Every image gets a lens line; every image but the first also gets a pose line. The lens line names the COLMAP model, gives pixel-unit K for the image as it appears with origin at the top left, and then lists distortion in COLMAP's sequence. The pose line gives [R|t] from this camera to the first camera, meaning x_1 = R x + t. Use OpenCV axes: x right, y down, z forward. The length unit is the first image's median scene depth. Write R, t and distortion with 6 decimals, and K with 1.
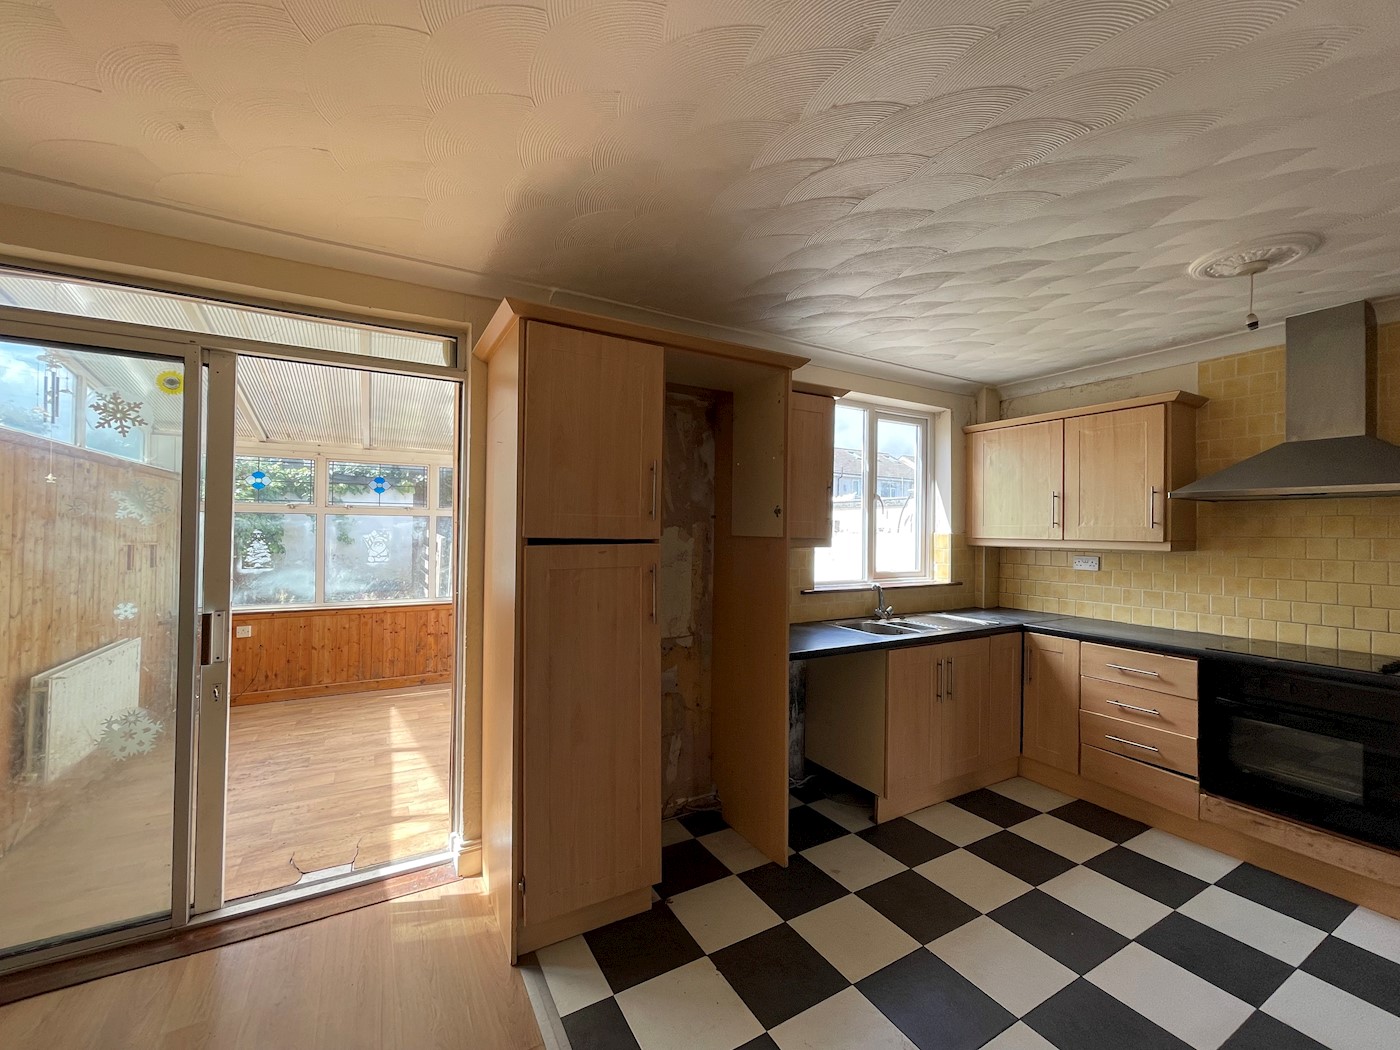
lens RADIAL K [[571.6, 0, 695.3], [0, 571.6, 523.8], [0, 0, 1]] dist [0.002547, 0.001498]
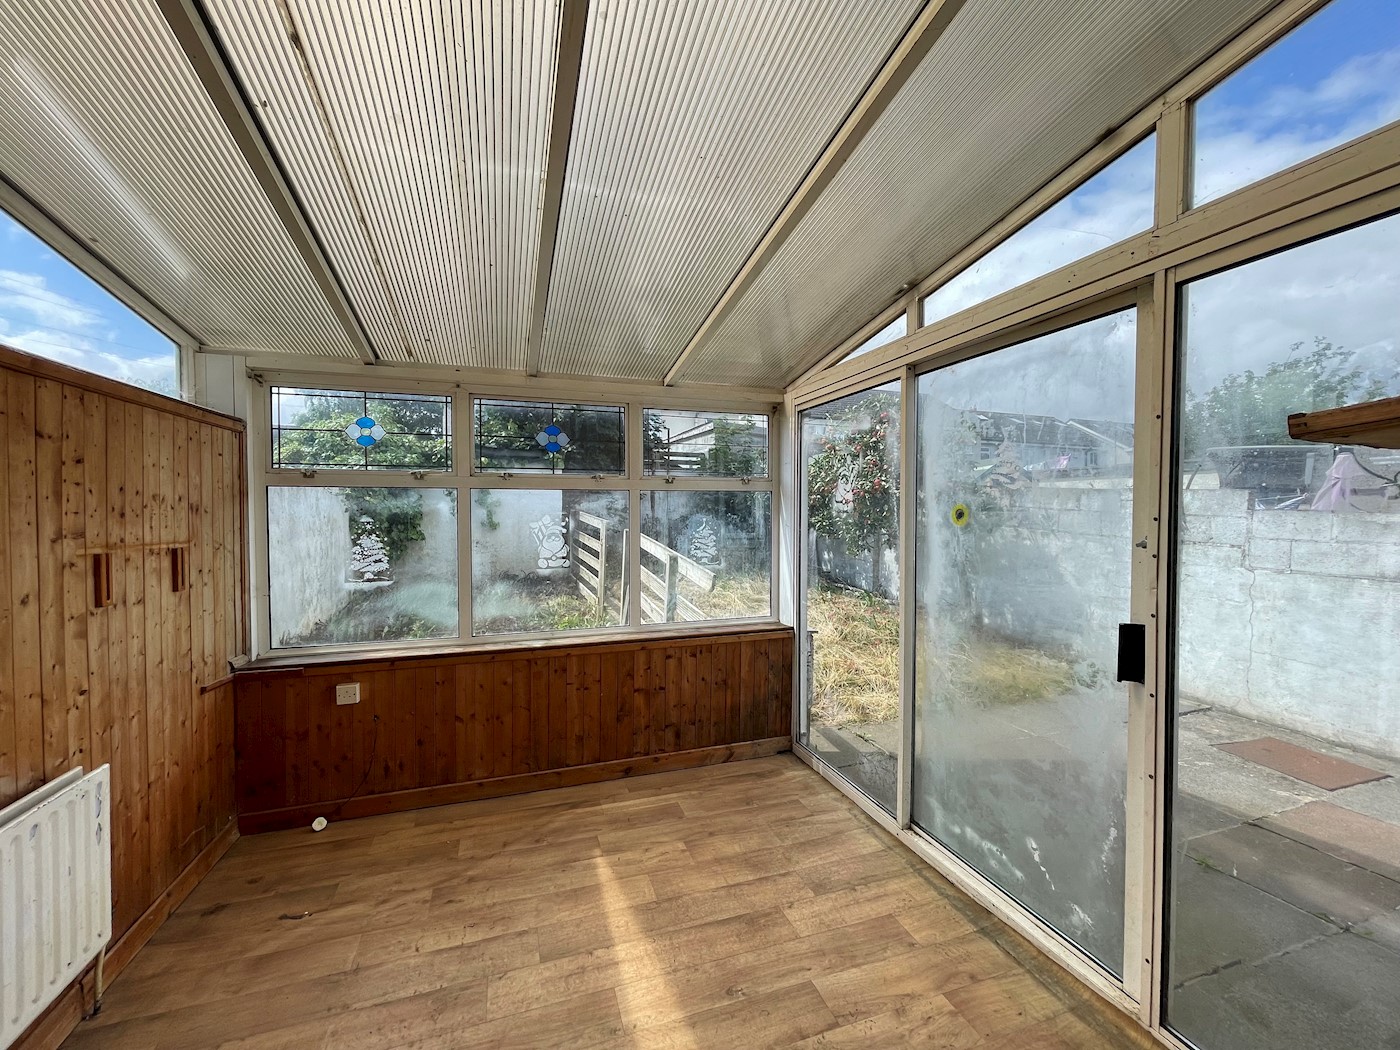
lens RADIAL K [[571.6, 0, 704.8], [0, 571.6, 520.6], [0, 0, 1]] dist [0.002547, 0.001498]
pose [[0.984465, -0.007302, -0.175431, -0.317652], [0.013058, 0.999413, 0.031677, 0.001148], [0.175097, -0.033475, 0.983982, 0.479664]]
